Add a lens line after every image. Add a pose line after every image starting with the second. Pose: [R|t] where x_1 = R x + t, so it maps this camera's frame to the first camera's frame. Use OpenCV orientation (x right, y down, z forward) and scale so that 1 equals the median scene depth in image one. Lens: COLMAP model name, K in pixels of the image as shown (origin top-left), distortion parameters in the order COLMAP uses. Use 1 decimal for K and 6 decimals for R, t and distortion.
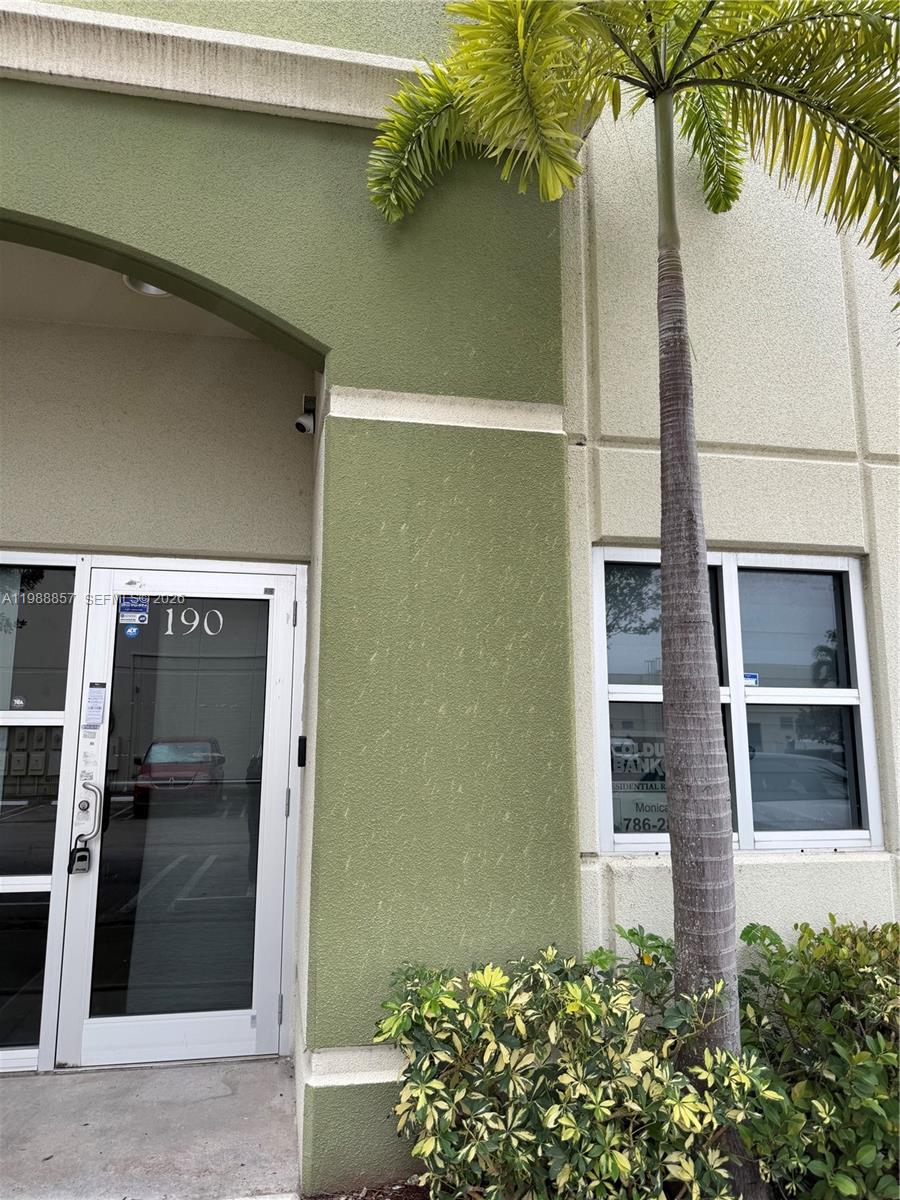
lens RADIAL K [[844.6, 0, 450.0], [0, 844.6, 600.0], [0, 0, 1]] dist [0.066098, -0.093337]
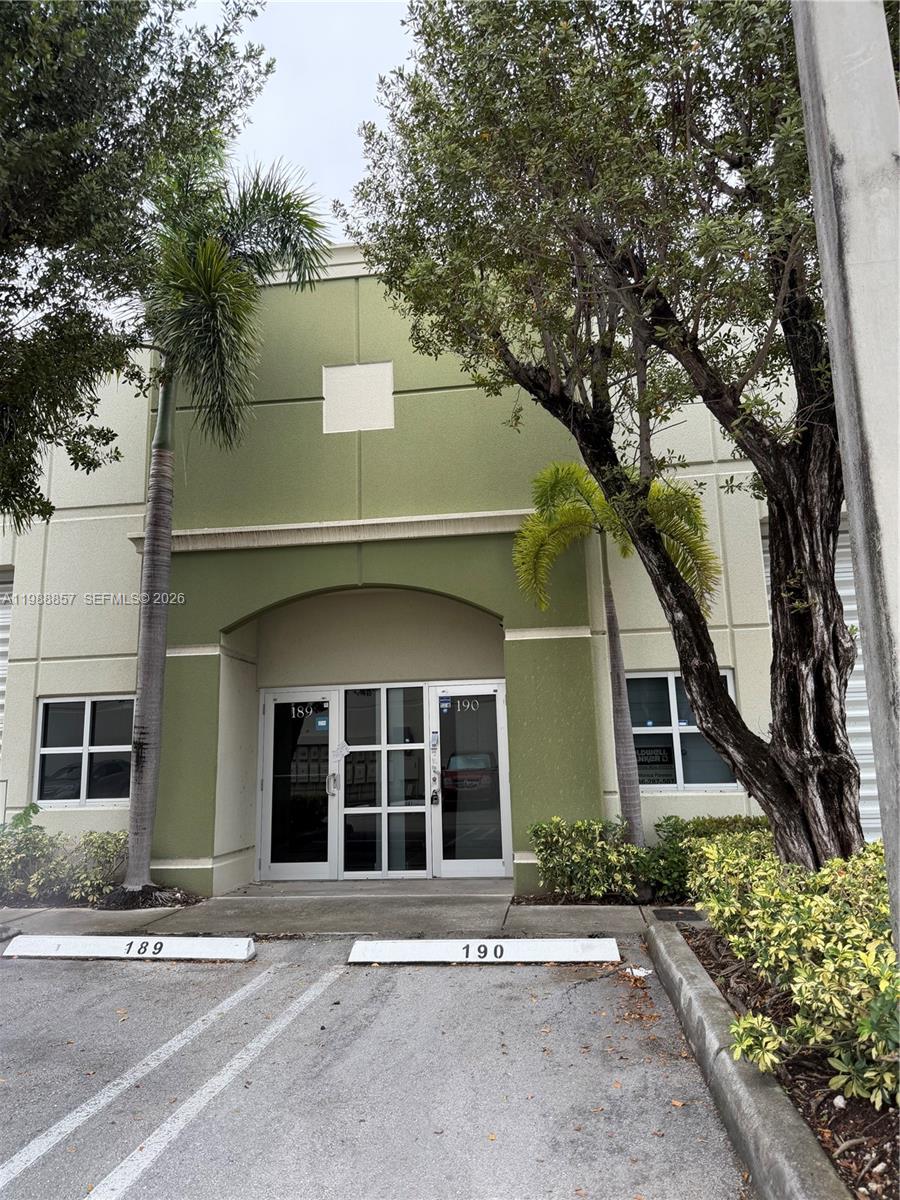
lens RADIAL K [[852.1, 0, 448.4], [0, 852.1, 583.8], [0, 0, 1]] dist [0.051683, -0.053775]
pose [[0.945819, -0.089549, -0.312102, 0.495638], [0.080238, 0.995866, -0.042578, -0.247724], [0.314625, 0.015228, 0.949094, -1.517452]]
